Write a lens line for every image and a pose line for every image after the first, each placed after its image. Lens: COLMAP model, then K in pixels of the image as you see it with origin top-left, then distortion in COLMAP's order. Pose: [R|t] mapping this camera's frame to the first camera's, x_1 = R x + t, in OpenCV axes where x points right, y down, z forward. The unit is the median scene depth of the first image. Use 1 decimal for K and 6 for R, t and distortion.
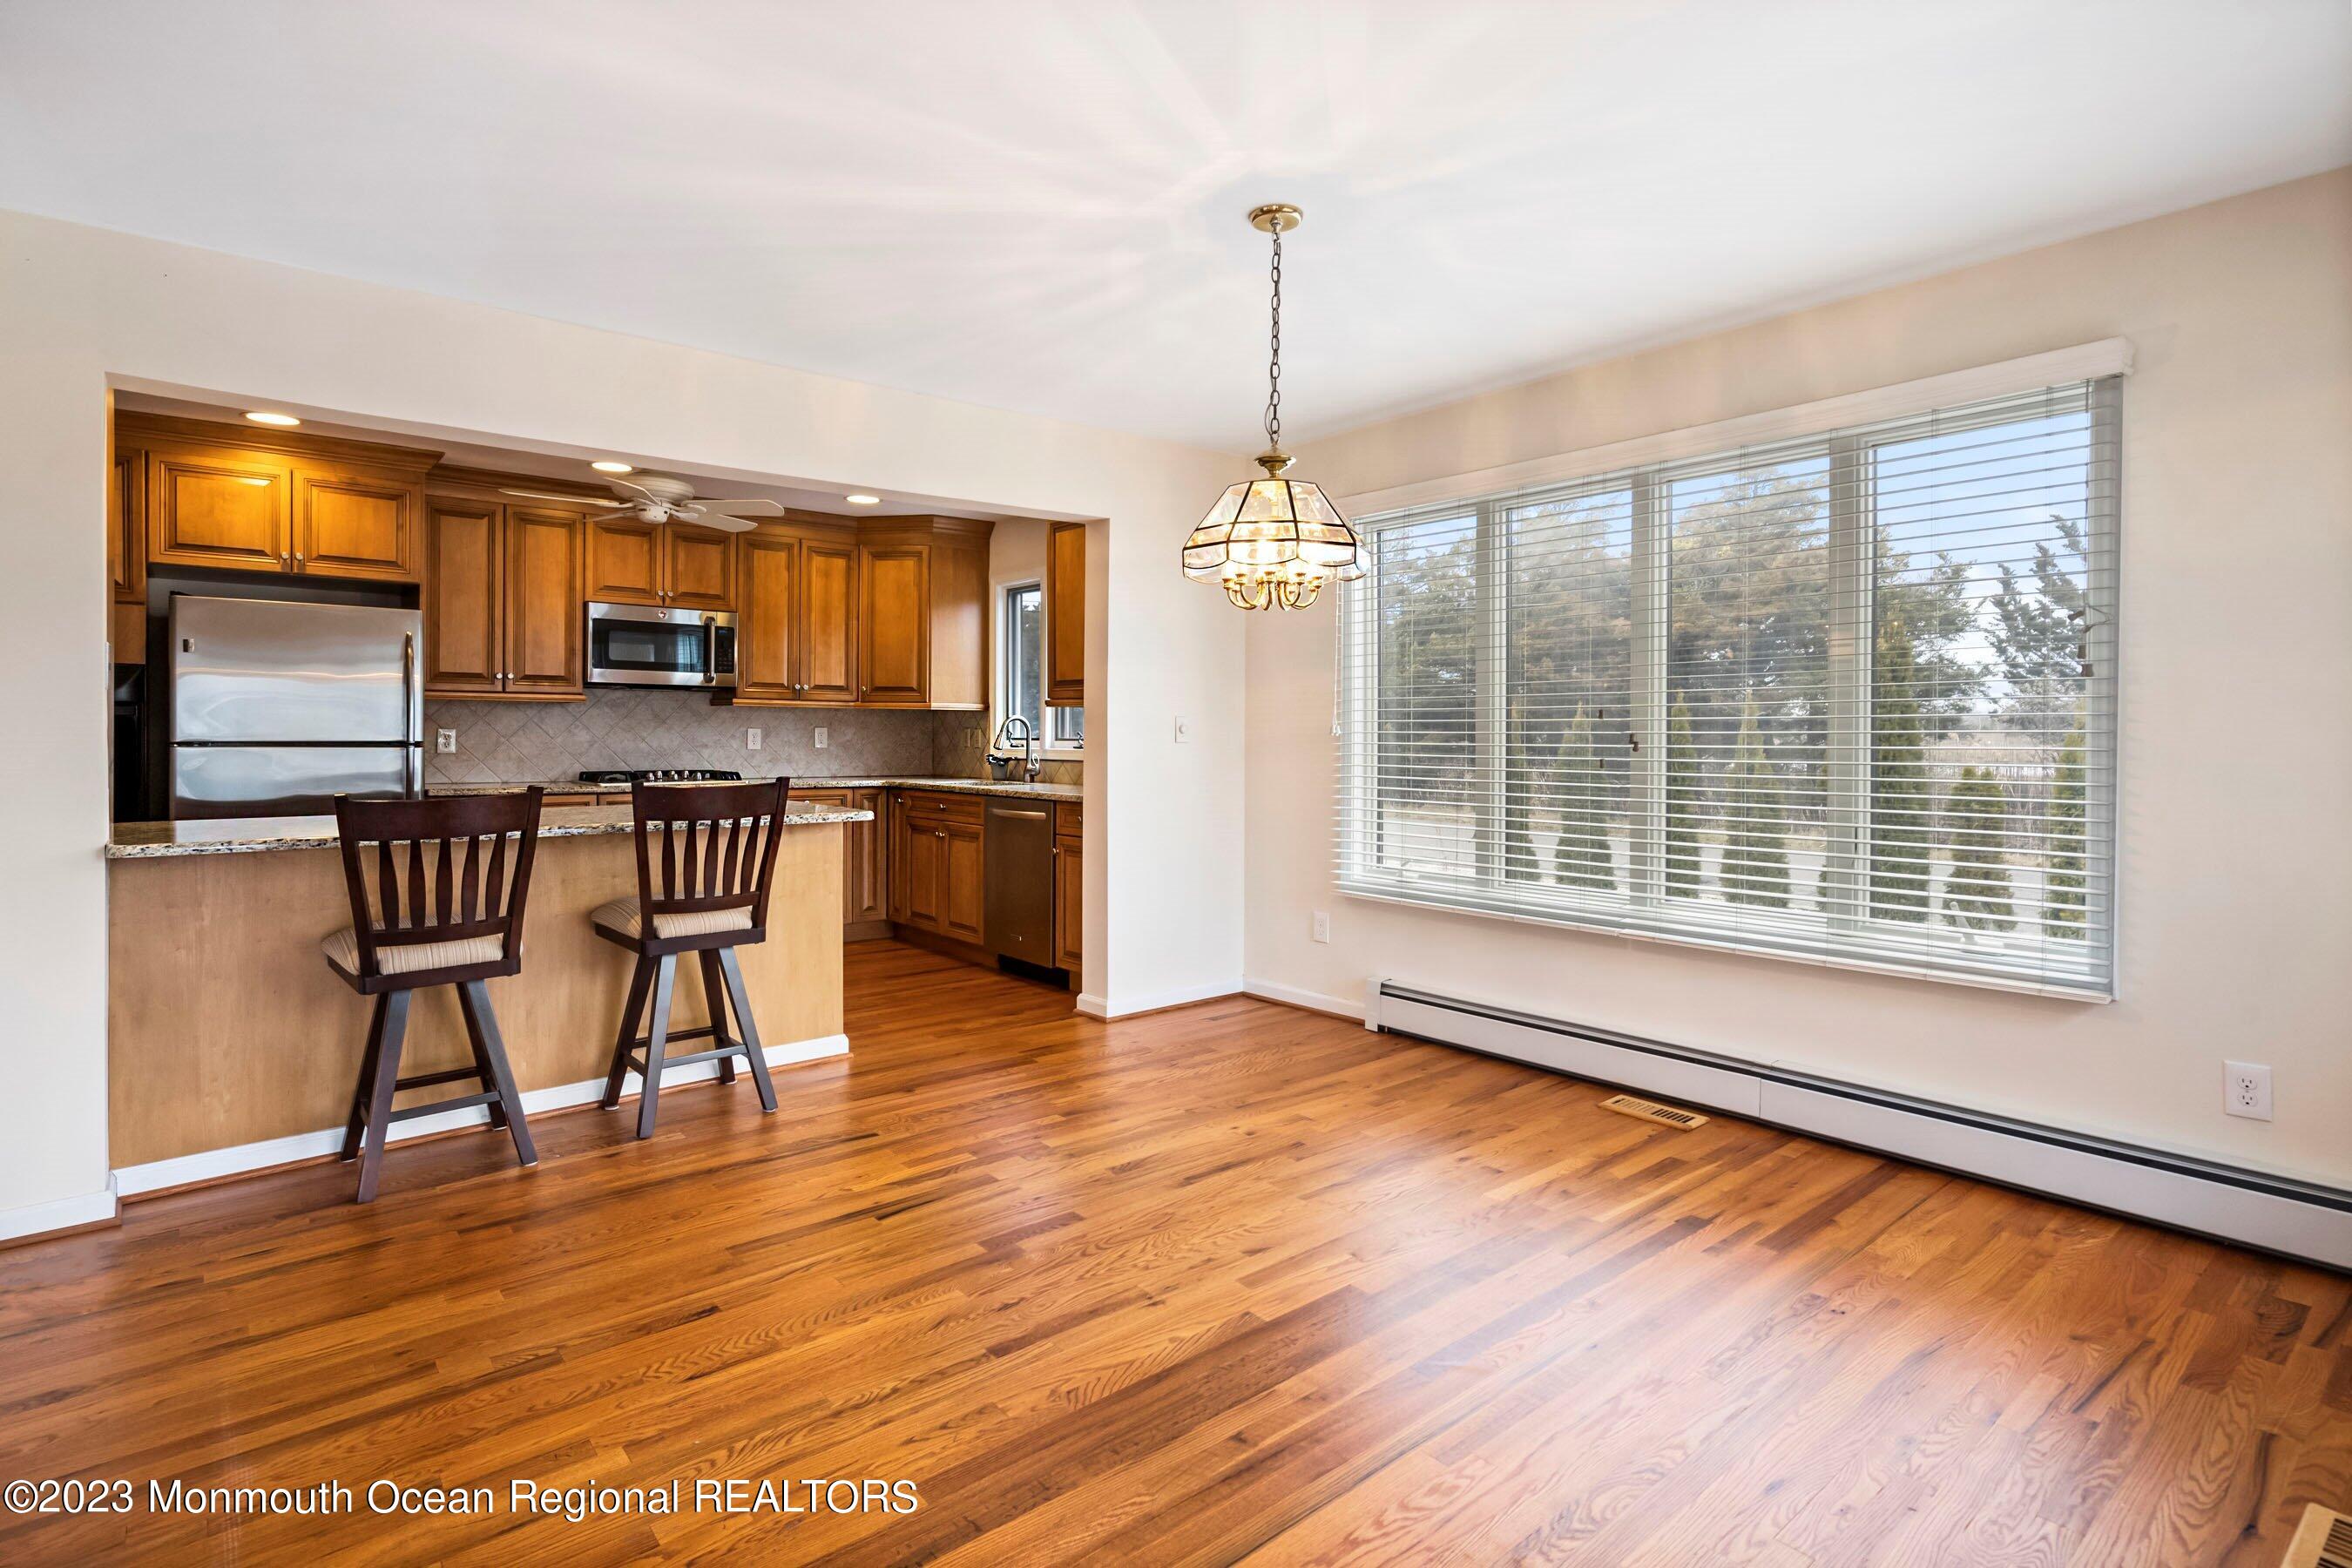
lens RADIAL K [[1160.0, 0, 1164.2], [0, 1160.0, 743.2], [0, 0, 1]] dist [0.010344, -0.000017]
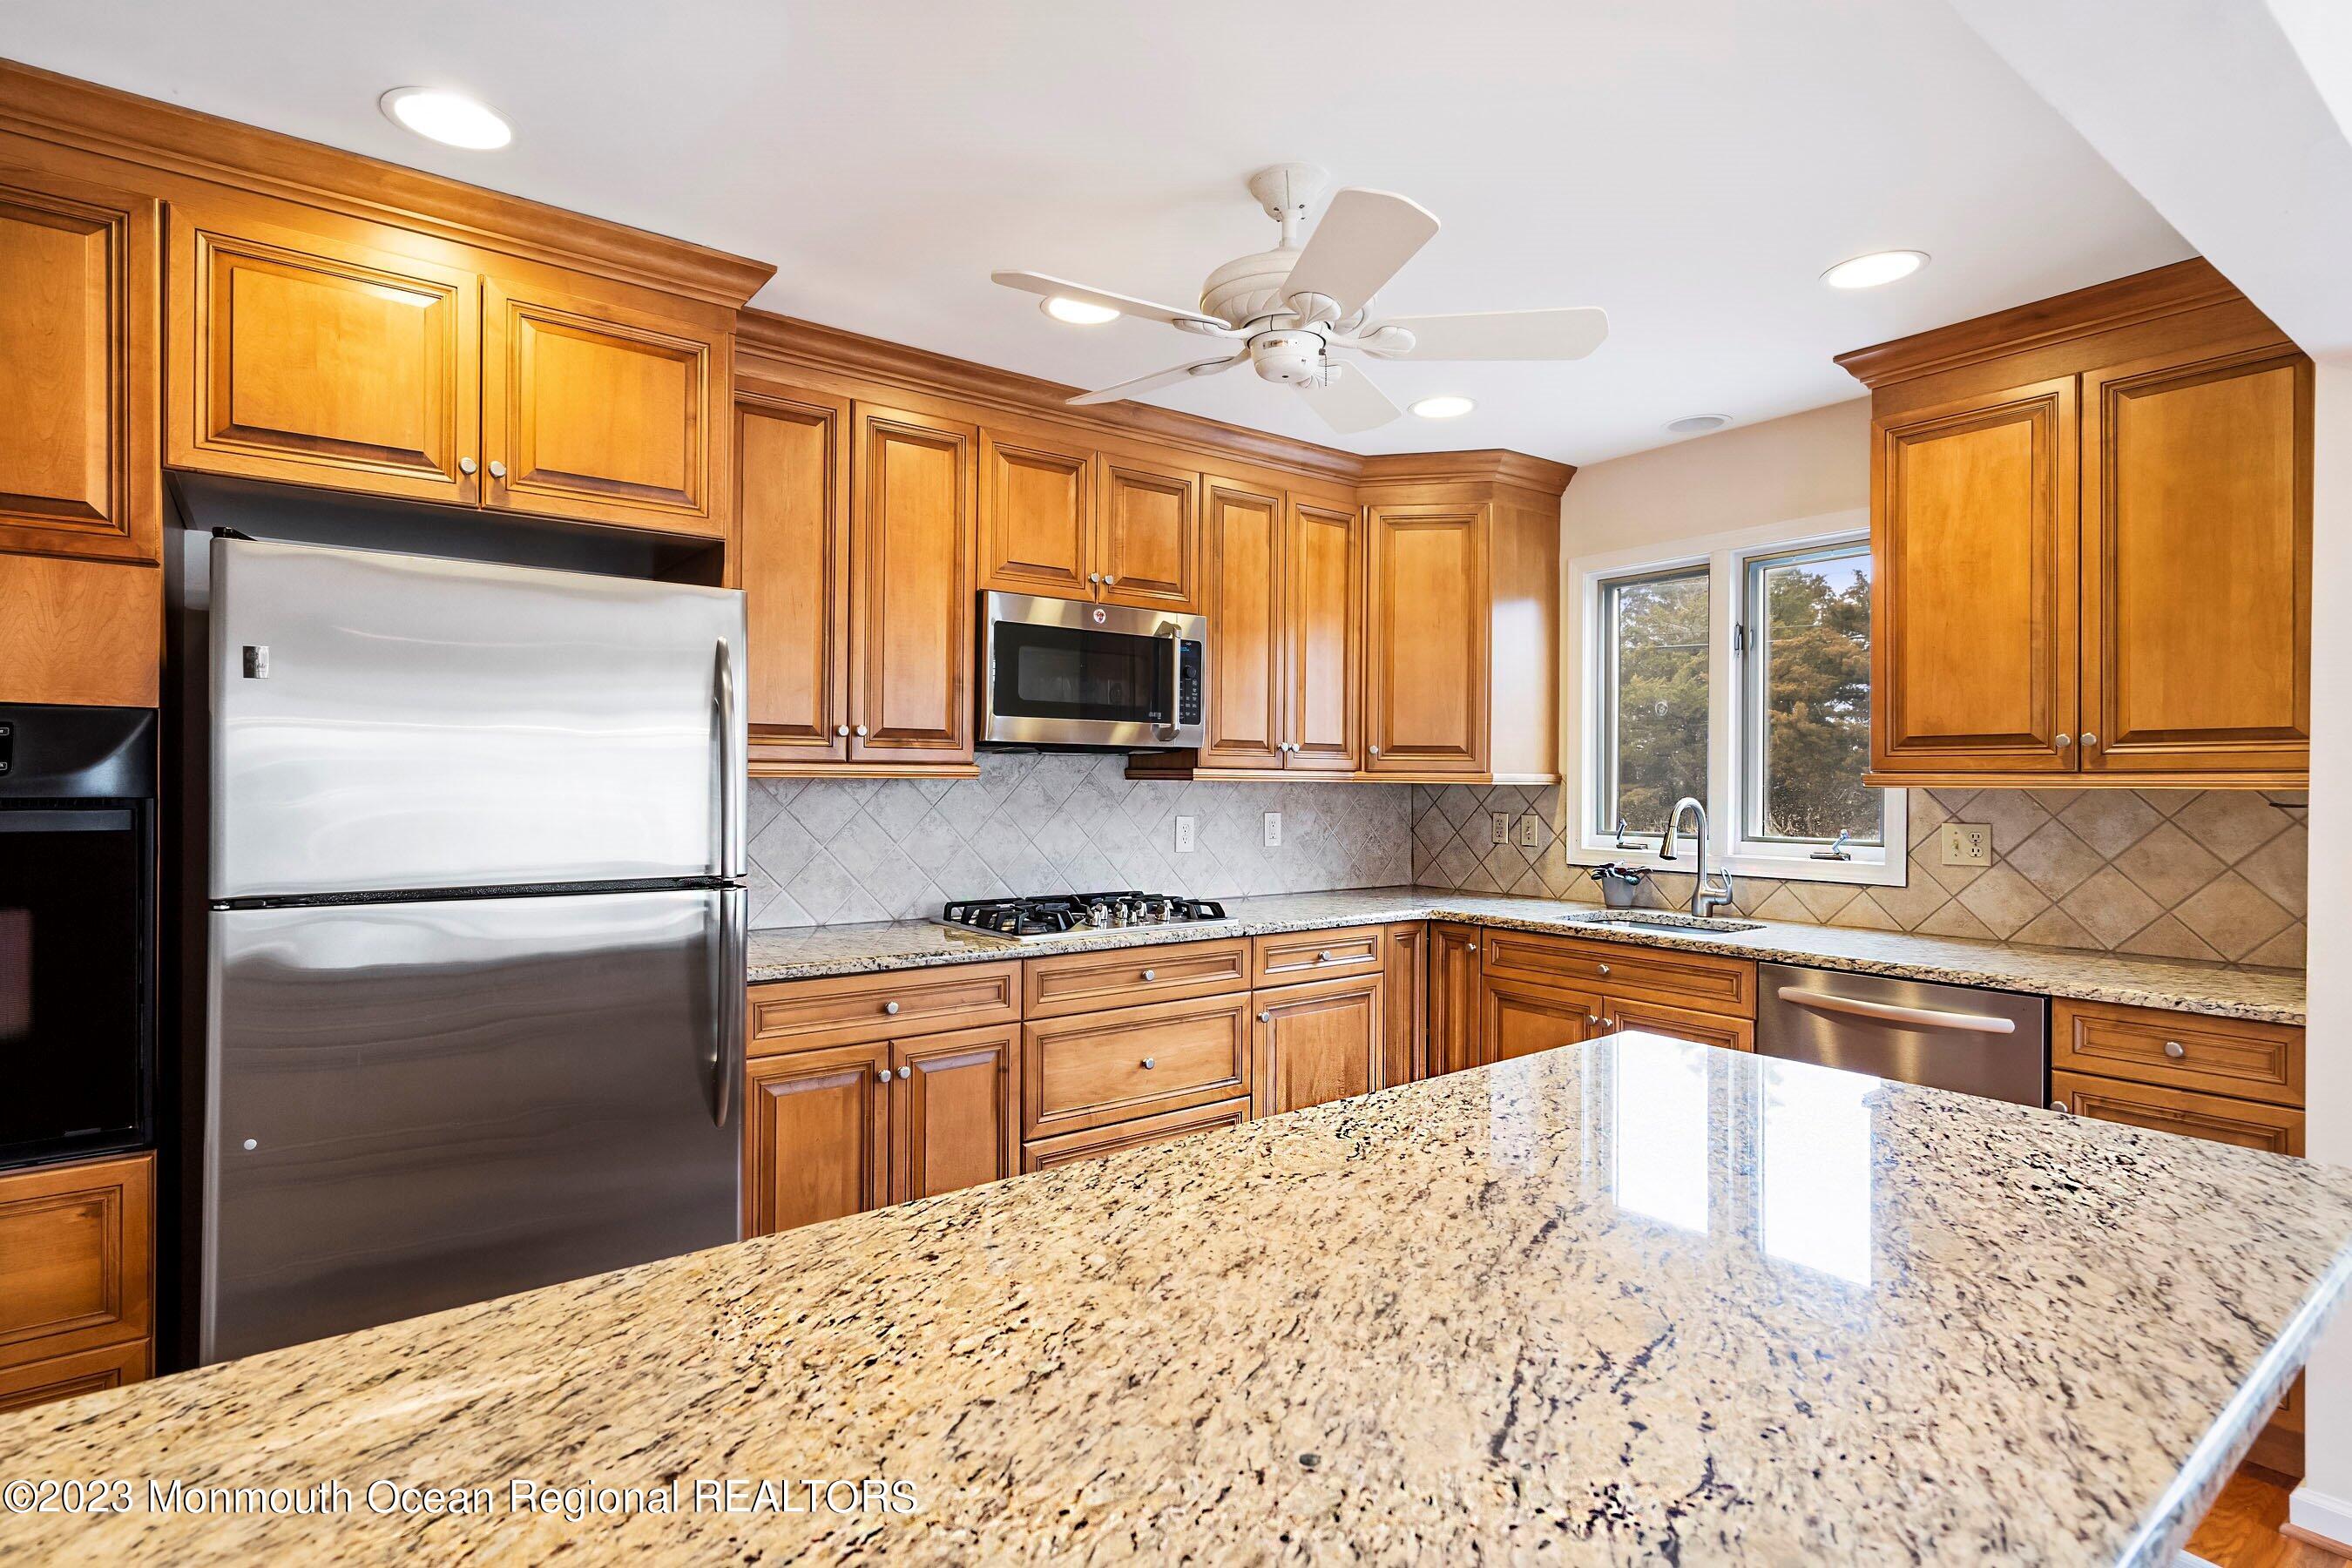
lens RADIAL K [[1162.0, 0, 1176.0], [0, 1162.0, 784.0], [0, 0, 1]] dist [-0.000673, 0.000390]
pose [[0.999075, -0.000656, -0.042985, -0.447217], [0.000376, 0.999979, -0.006523, -0.034198], [0.042989, 0.006501, 0.999054, 0.548456]]
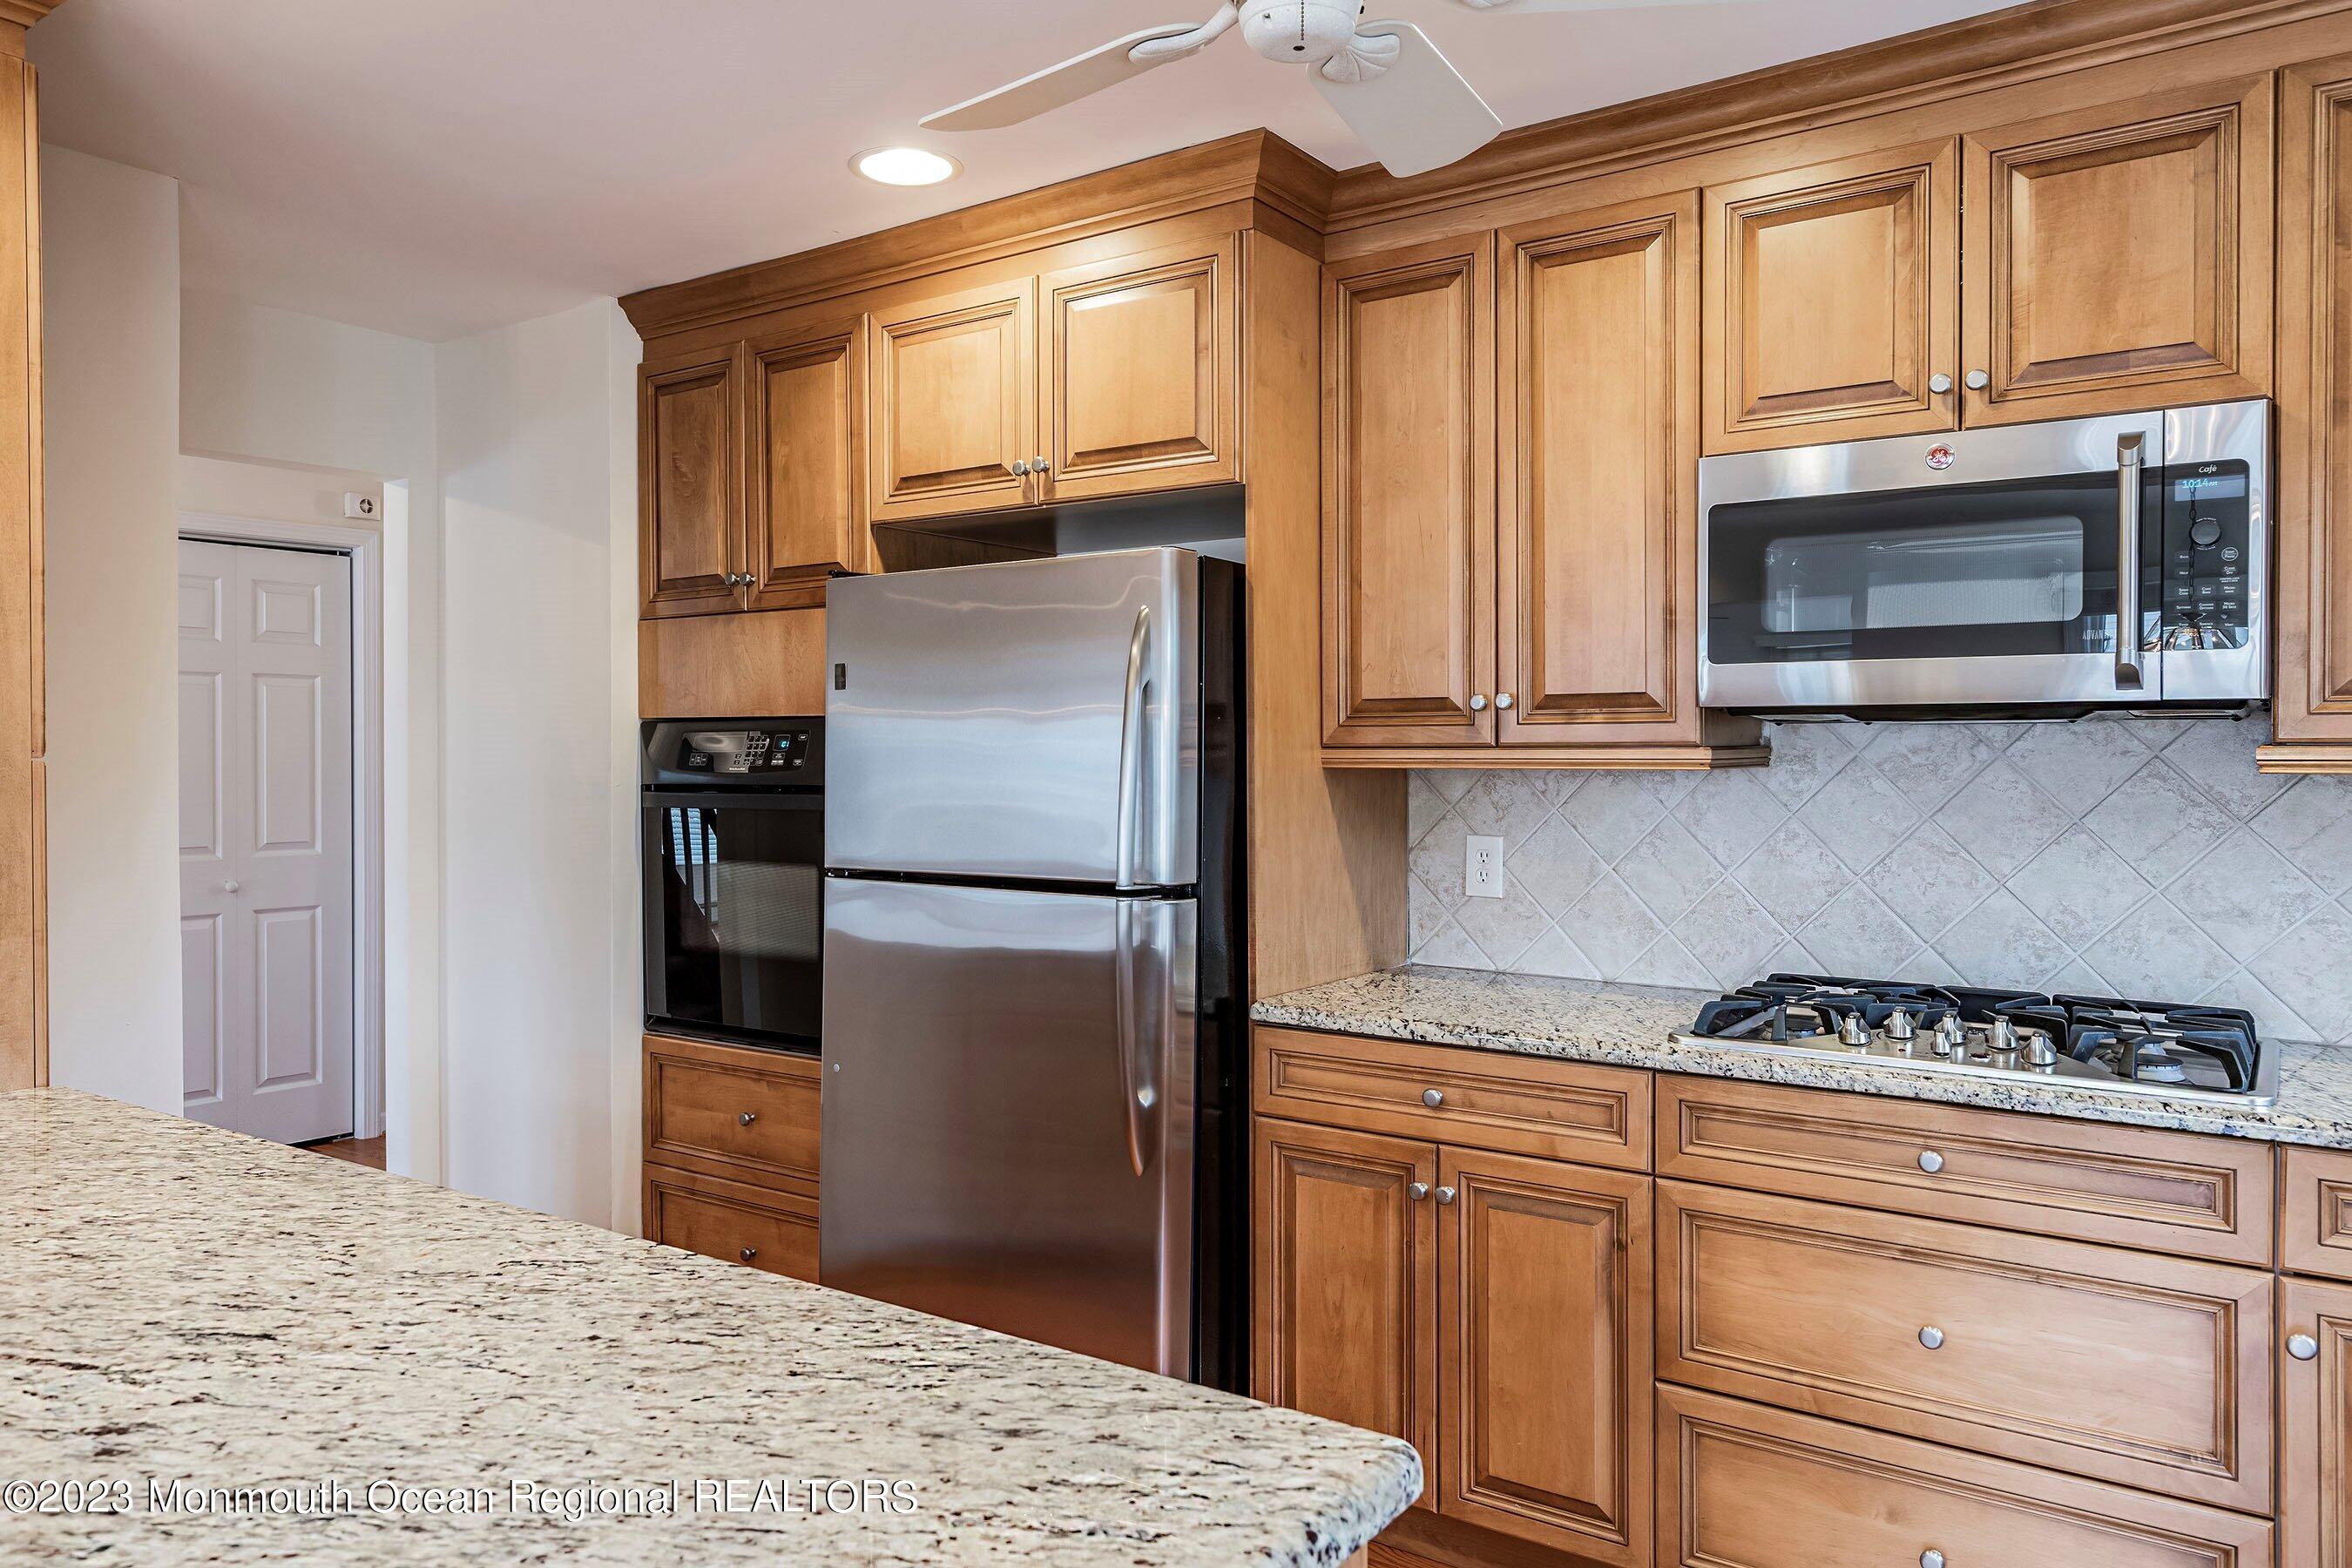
lens RADIAL K [[1603.0, 0, 1161.4], [0, 1603.0, 770.2], [0, 0, 1]] dist [0.007827, 0.000924]
pose [[0.256622, 0.000360, -0.966512, -0.122186], [-0.006685, 0.999977, -0.001402, -0.038907], [0.966489, 0.006821, 0.256619, 0.861104]]
